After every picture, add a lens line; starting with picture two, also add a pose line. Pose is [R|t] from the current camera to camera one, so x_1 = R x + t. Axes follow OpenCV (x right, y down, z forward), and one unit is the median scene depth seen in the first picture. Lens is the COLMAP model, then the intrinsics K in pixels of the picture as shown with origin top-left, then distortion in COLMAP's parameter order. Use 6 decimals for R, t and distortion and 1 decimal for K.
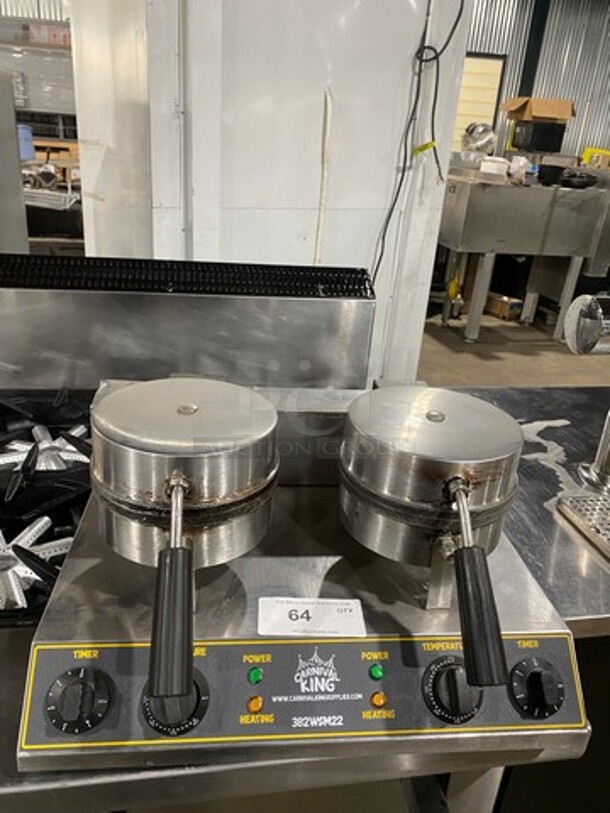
lens RADIAL K [[604.6, 0, 304.8], [0, 604.6, 399.4], [0, 0, 1]] dist [0.018938, -0.003586]
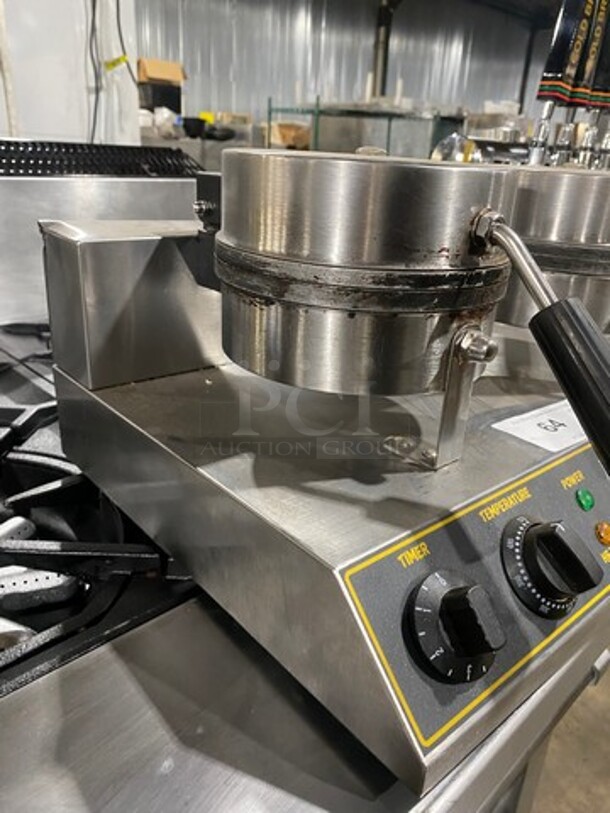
lens RADIAL K [[604.6, 0, 304.8], [0, 604.6, 399.4], [0, 0, 1]] dist [0.018938, -0.003586]
pose [[0.822390, -0.238604, 0.516472, -0.149748], [0.226014, 0.970114, 0.088295, 0.044244], [-0.522104, 0.044117, 0.851740, 0.121230]]
